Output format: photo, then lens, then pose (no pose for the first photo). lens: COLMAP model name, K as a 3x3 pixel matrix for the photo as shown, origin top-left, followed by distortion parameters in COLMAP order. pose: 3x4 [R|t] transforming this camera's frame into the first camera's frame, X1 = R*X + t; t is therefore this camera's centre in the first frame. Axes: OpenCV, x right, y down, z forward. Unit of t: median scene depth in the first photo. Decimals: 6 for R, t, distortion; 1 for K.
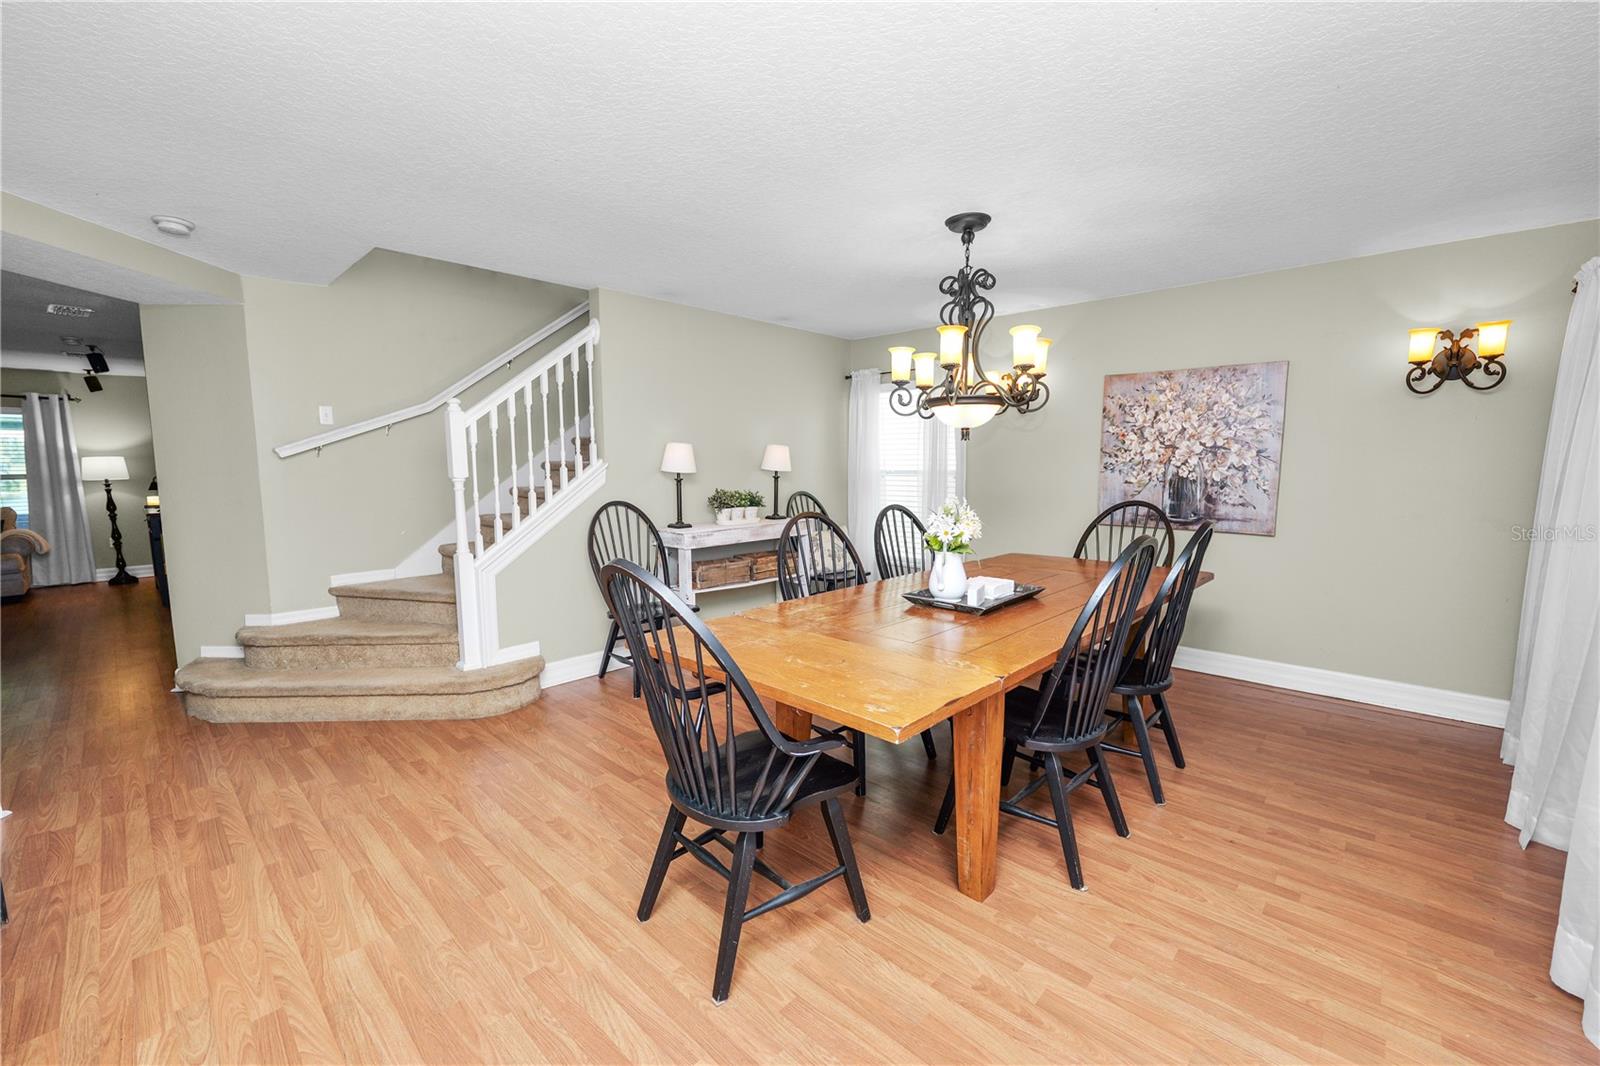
lens RADIAL K [[652.5, 0, 795.6], [0, 652.5, 528.7], [0, 0, 1]] dist [-0.011484, 0.000192]
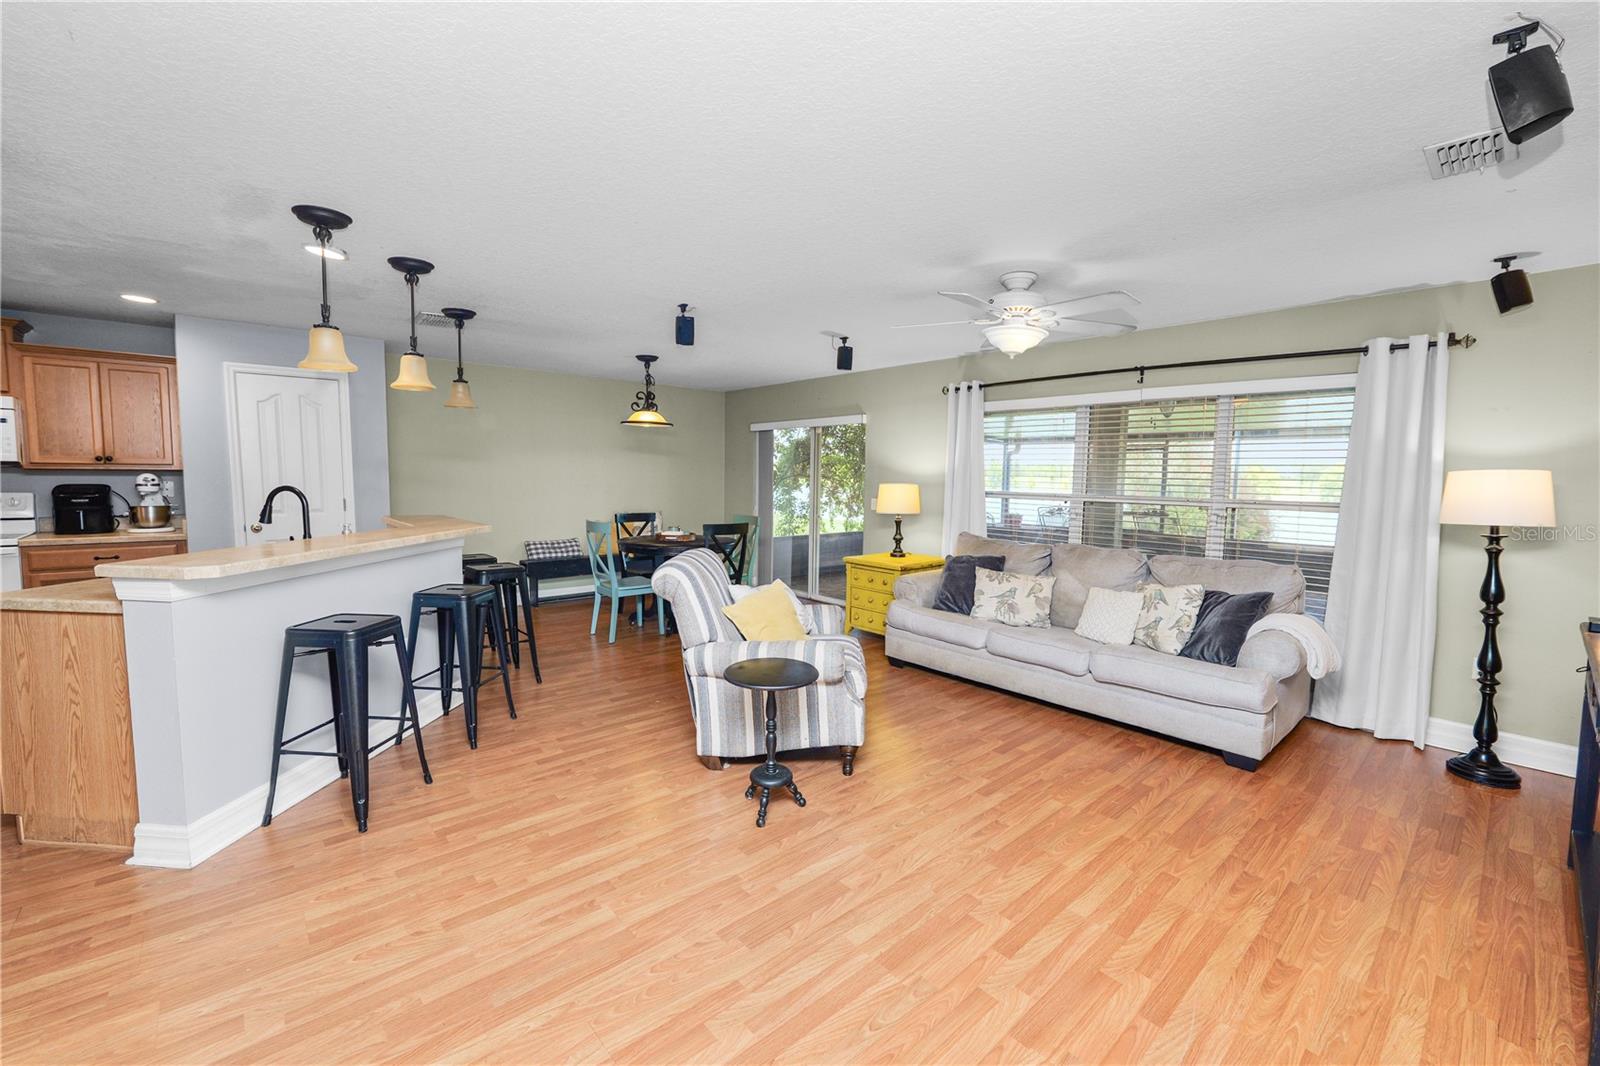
lens RADIAL K [[652.5, 0, 795.6], [0, 652.5, 528.7], [0, 0, 1]] dist [-0.011484, 0.000192]
pose [[-0.092081, 0.081334, -0.992424, -0.625119], [-0.122342, 0.988183, 0.092338, -0.057924], [0.988207, 0.129918, -0.081042, 0.596187]]
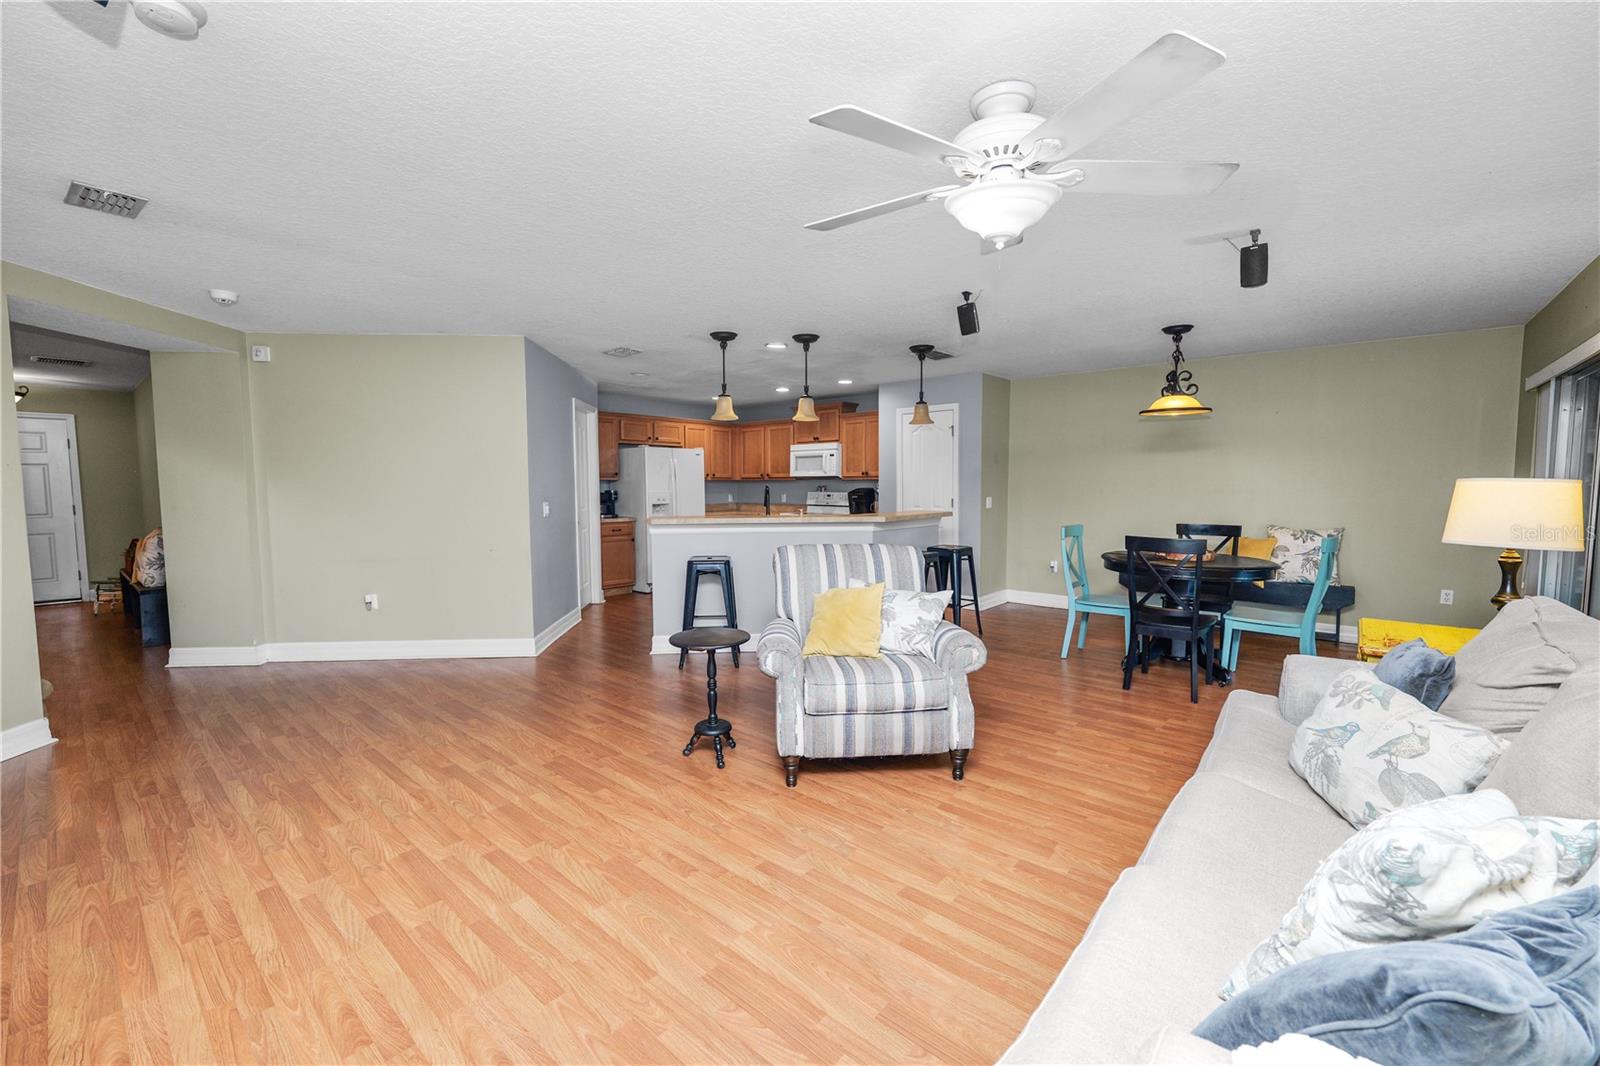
lens RADIAL K [[652.5, 0, 795.6], [0, 652.5, 528.7], [0, 0, 1]] dist [-0.011484, 0.000192]
pose [[-0.999125, 0.006603, -0.041289, -1.010893], [-0.000767, 0.984390, 0.175997, -0.087484], [0.041807, 0.175875, -0.983524, 0.966109]]
